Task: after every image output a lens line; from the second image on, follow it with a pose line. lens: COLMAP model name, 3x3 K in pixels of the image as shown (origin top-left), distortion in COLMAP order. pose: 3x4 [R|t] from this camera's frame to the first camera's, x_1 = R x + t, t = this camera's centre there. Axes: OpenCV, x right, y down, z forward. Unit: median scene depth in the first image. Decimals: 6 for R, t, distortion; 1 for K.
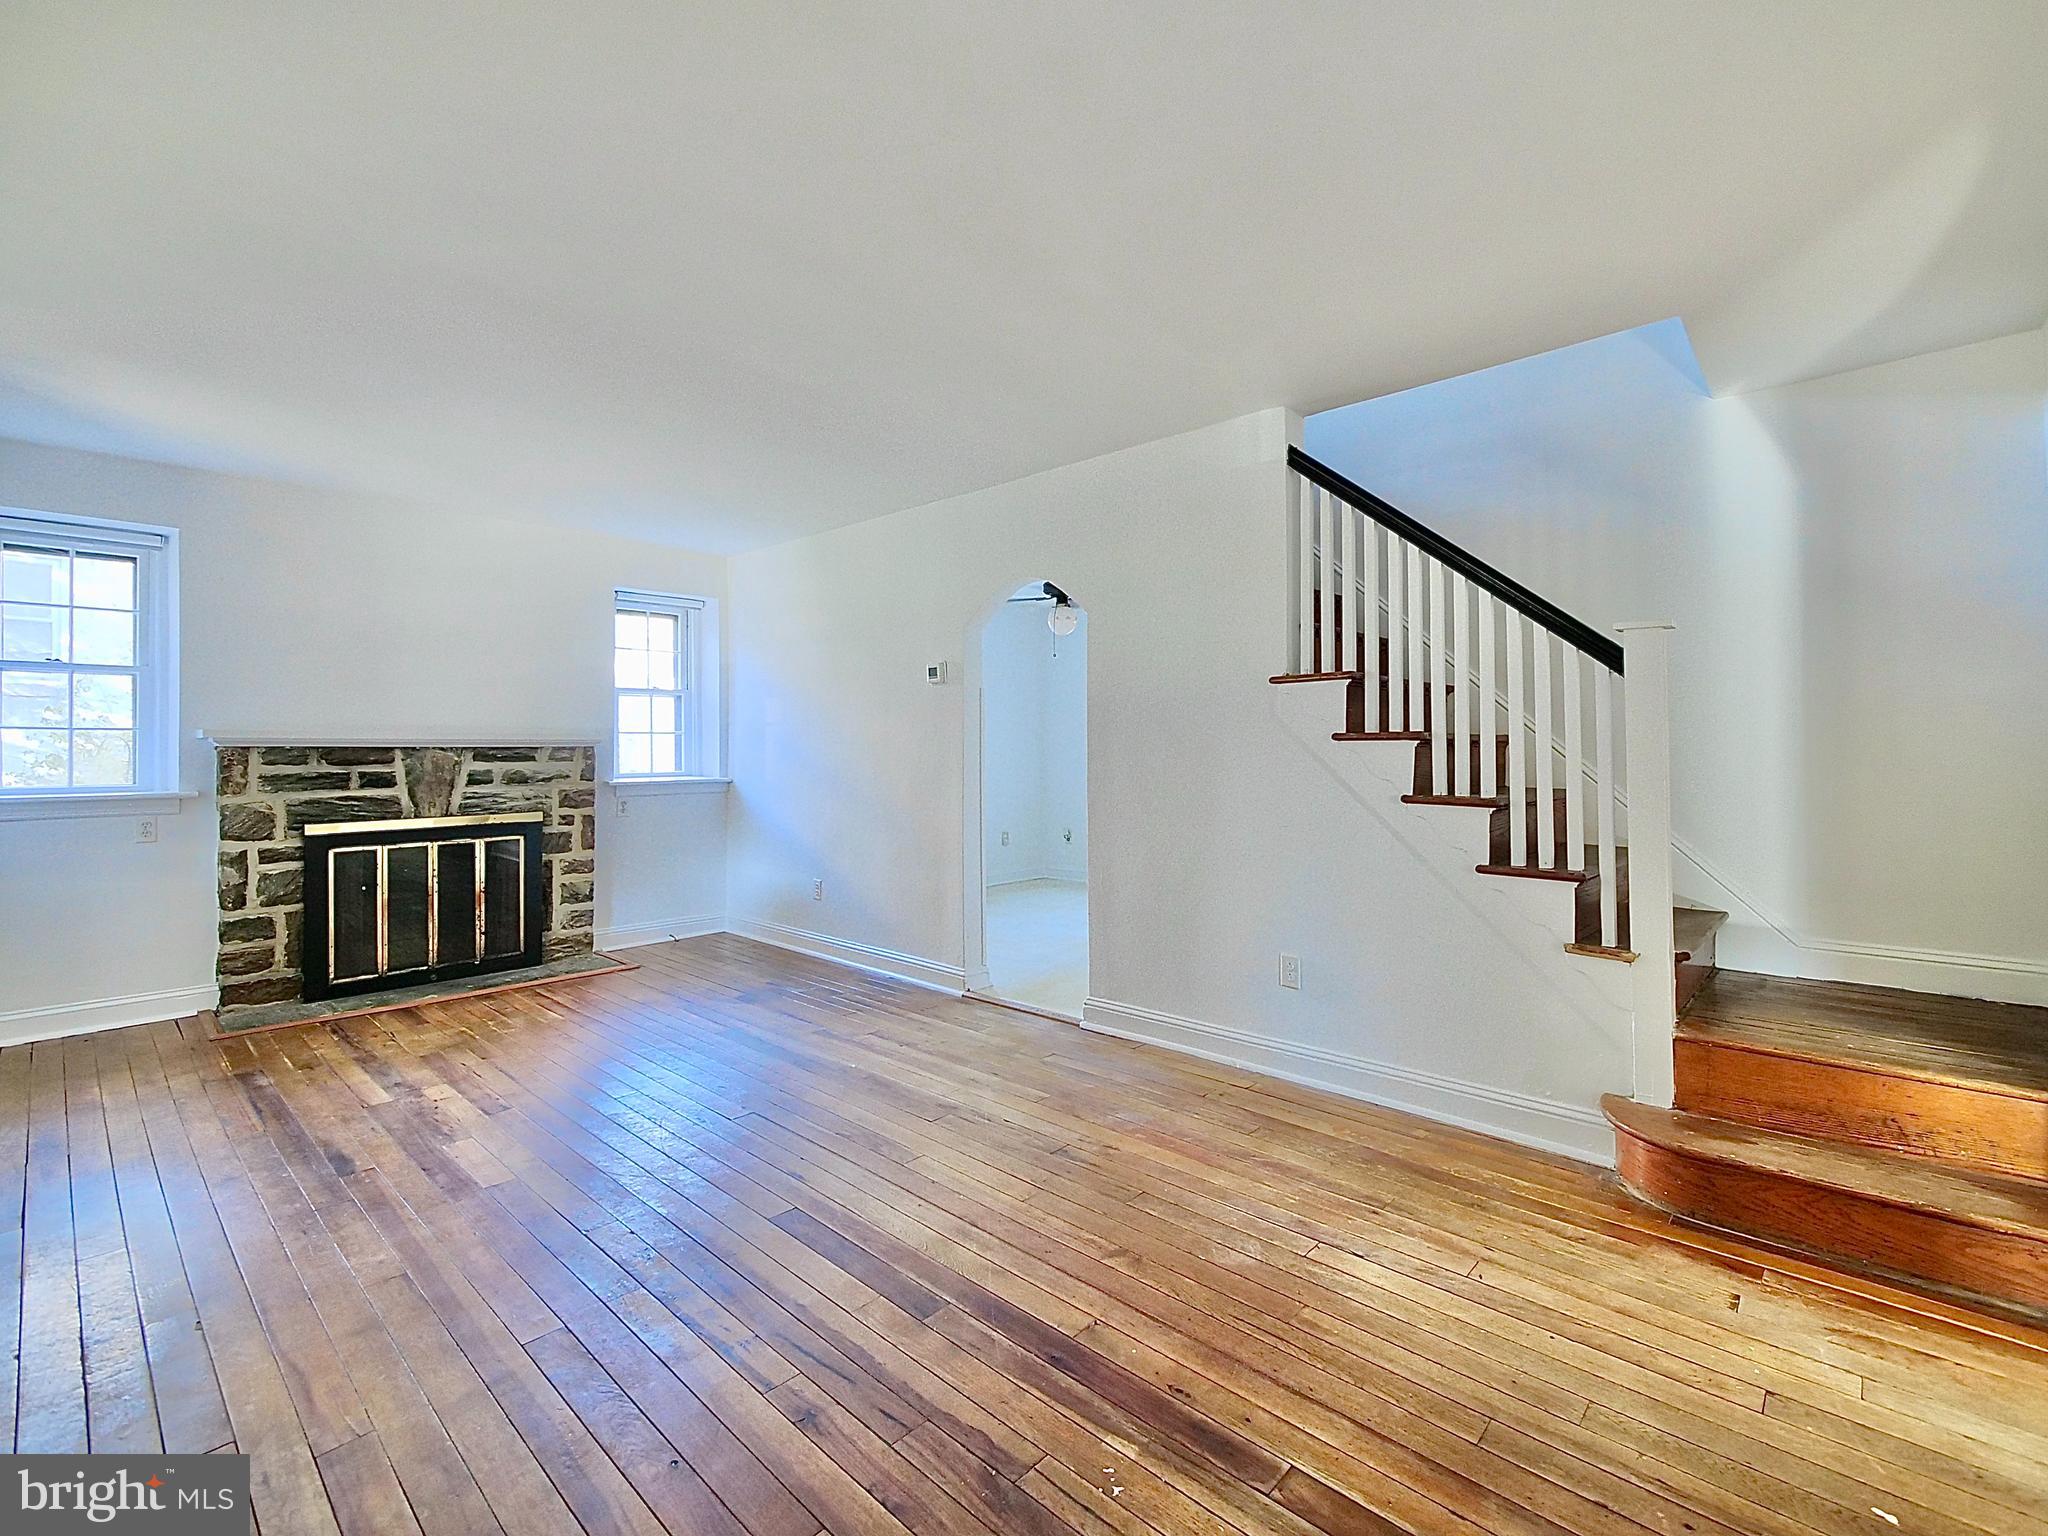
lens RADIAL K [[922.4, 0, 1027.0], [0, 922.4, 741.8], [0, 0, 1]] dist [-0.003457, -0.000299]
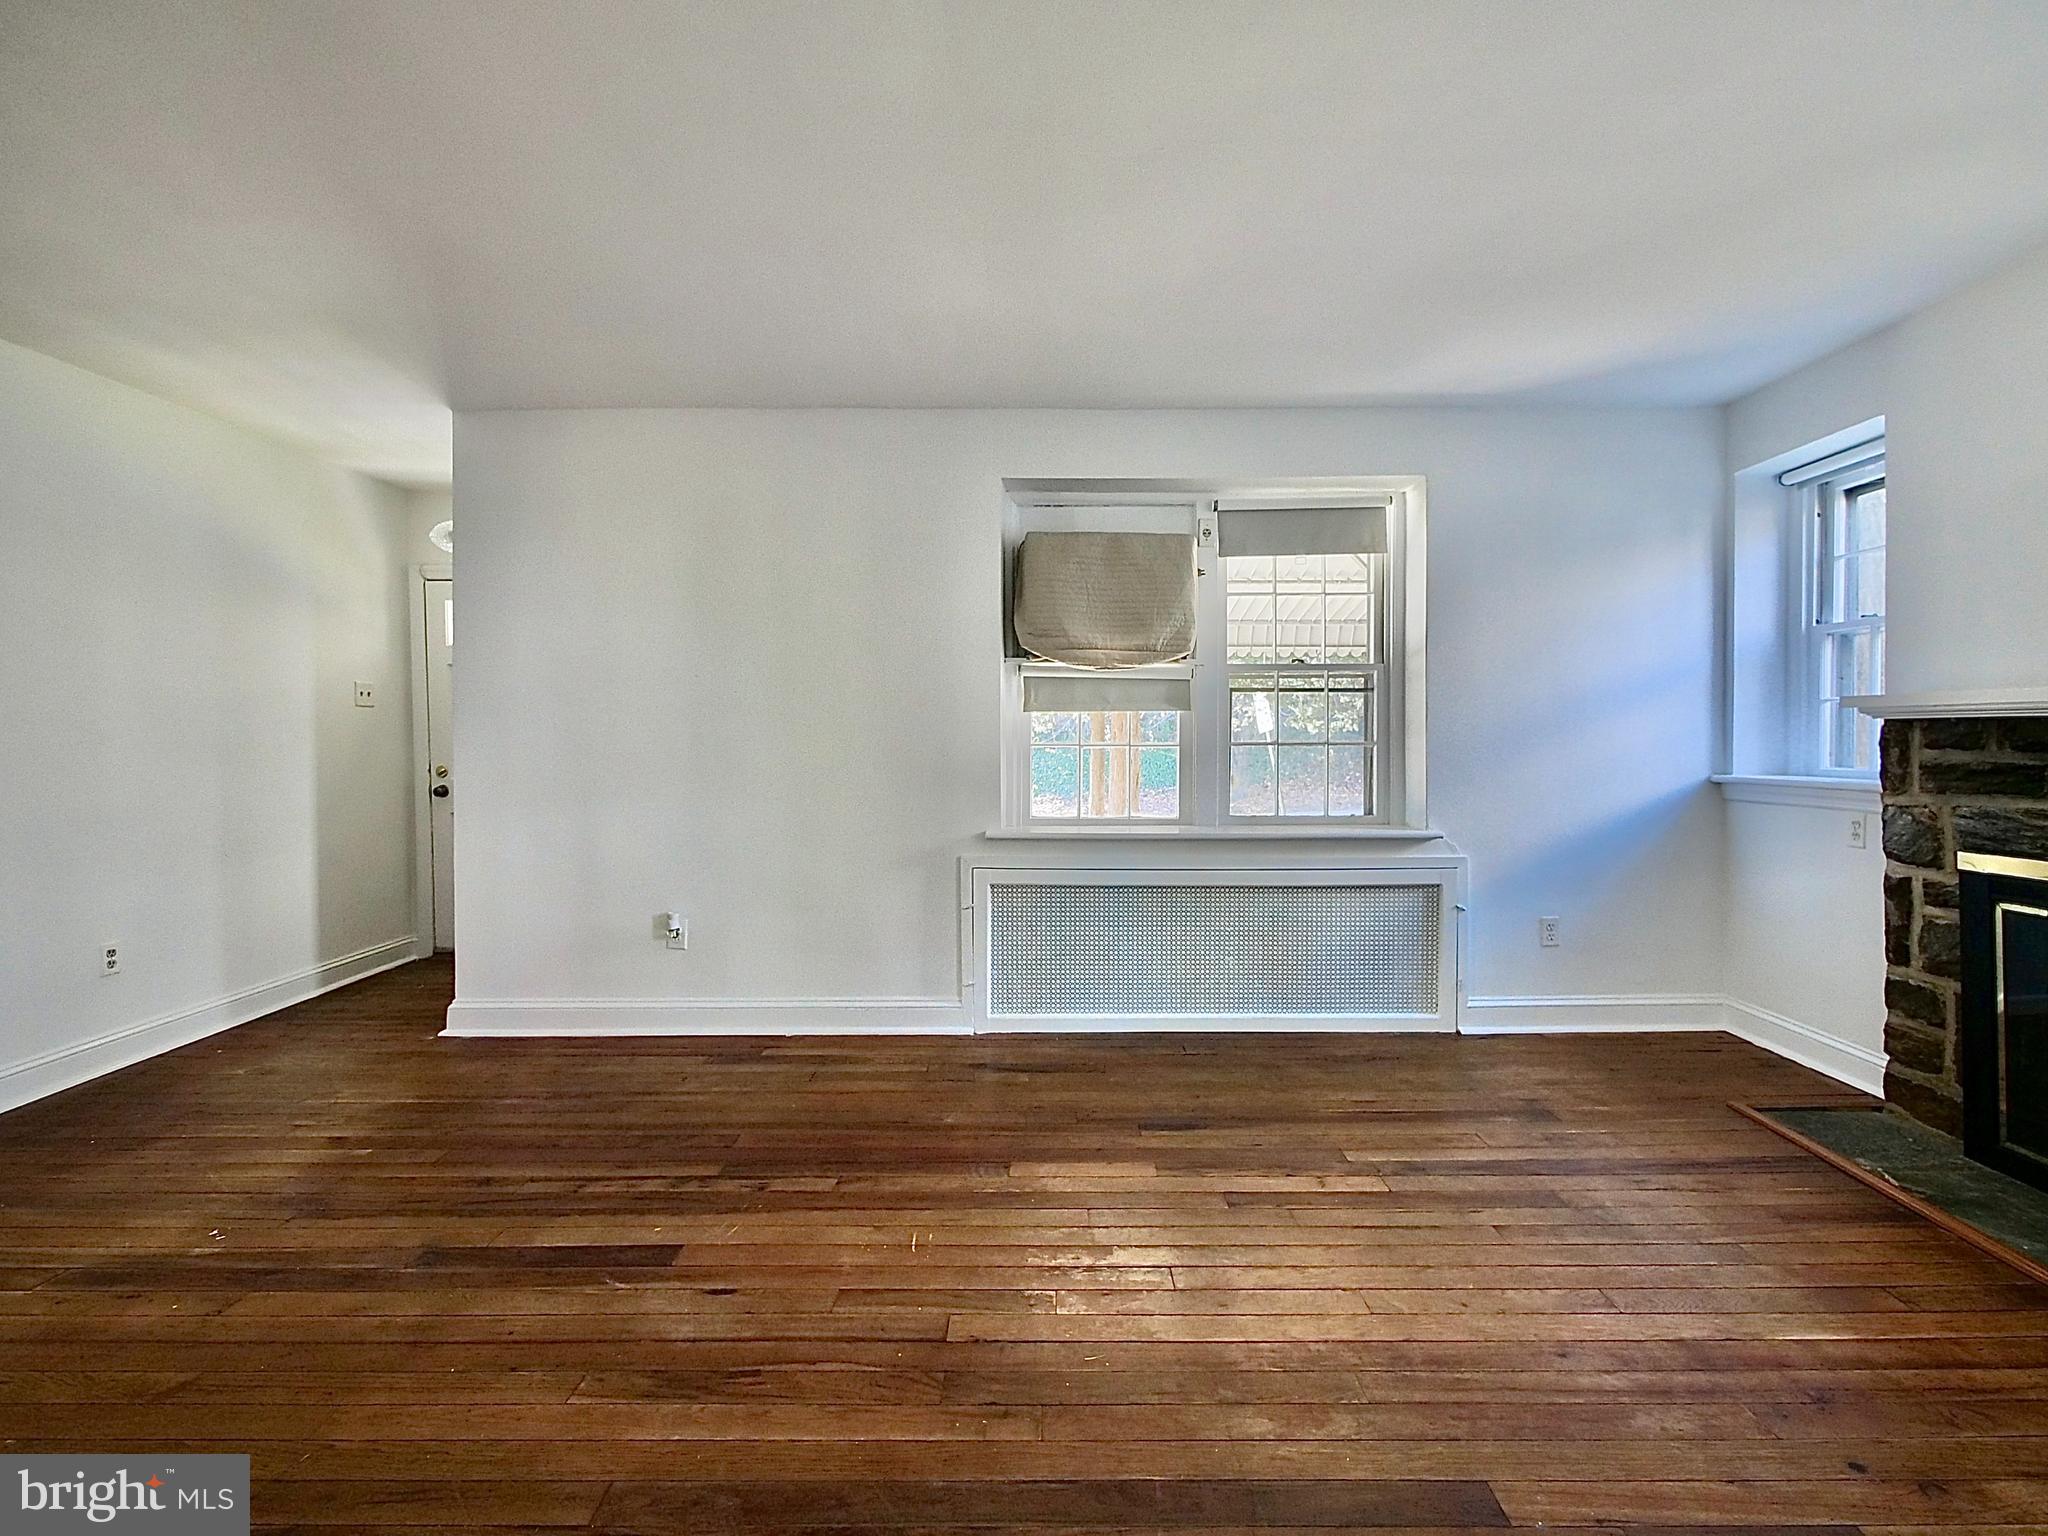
lens RADIAL K [[912.7, 0, 1043.0], [0, 912.7, 740.0], [0, 0, 1]] dist [-0.002569, -0.000104]
pose [[-0.729742, 0.010091, -0.683648, 0.040986], [0.014173, 0.999899, -0.000370, 0.011291], [0.683576, -0.009959, -0.729811, 1.051444]]
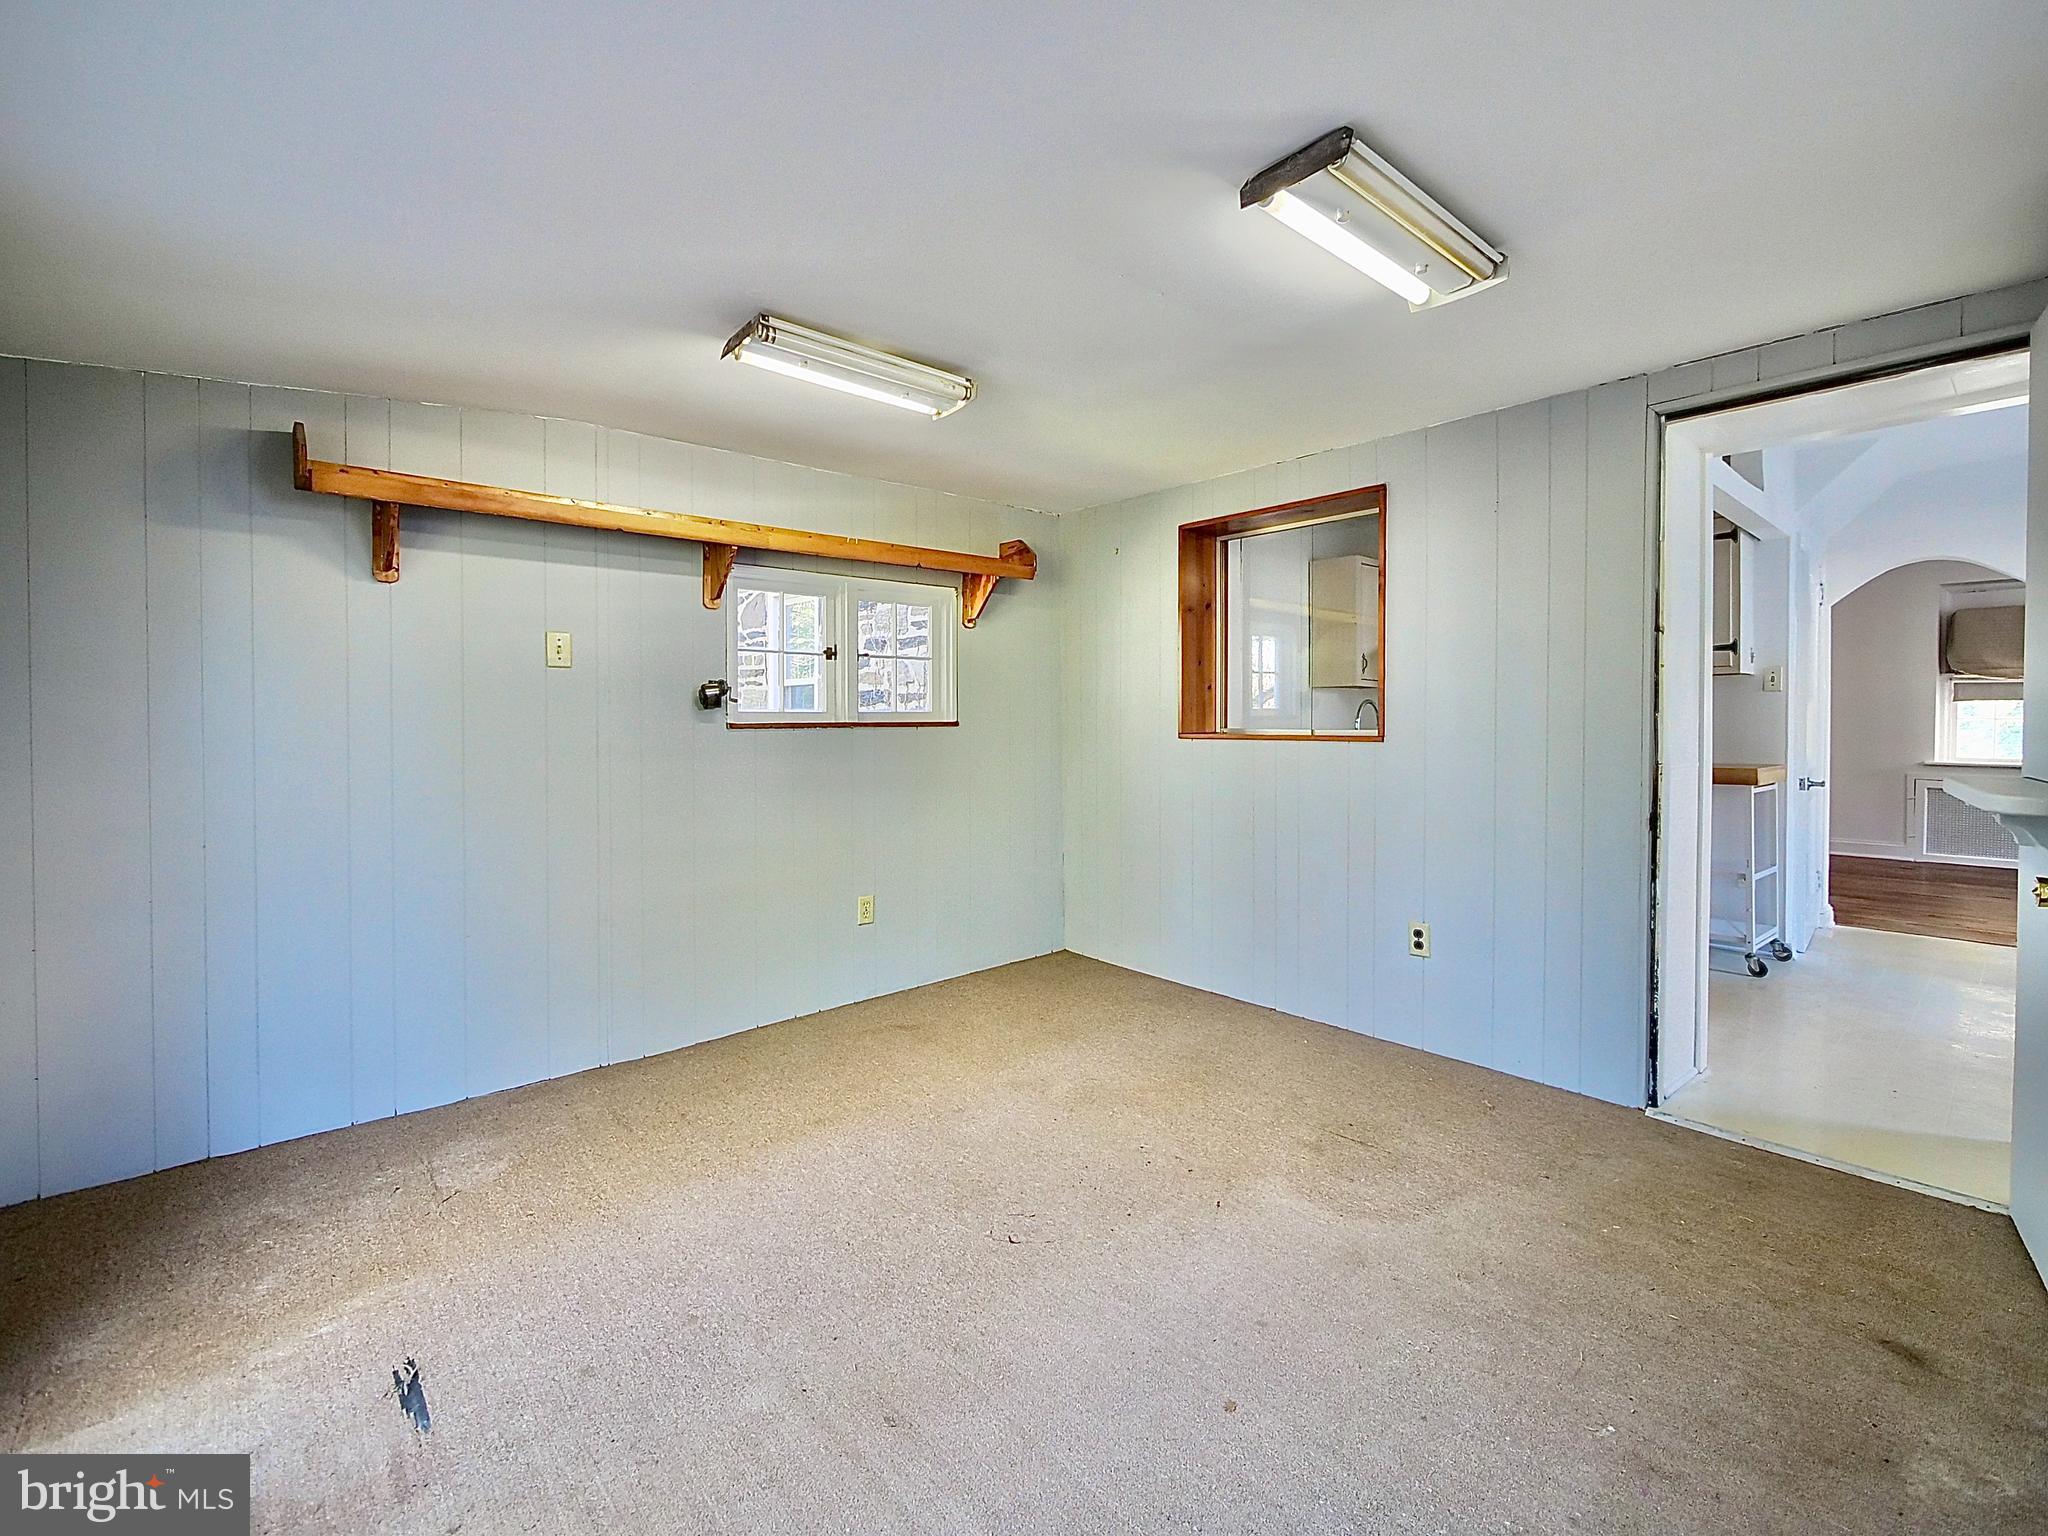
lens RADIAL K [[912.6, 0, 1075.2], [0, 912.6, 737.2], [0, 0, 1]] dist [-0.004090, -0.000368]
pose [[-0.997375, 0.002160, 0.072373, 0.977085], [0.002556, 0.999982, 0.005369, 0.037204], [-0.072360, 0.005540, -0.997363, 2.224776]]
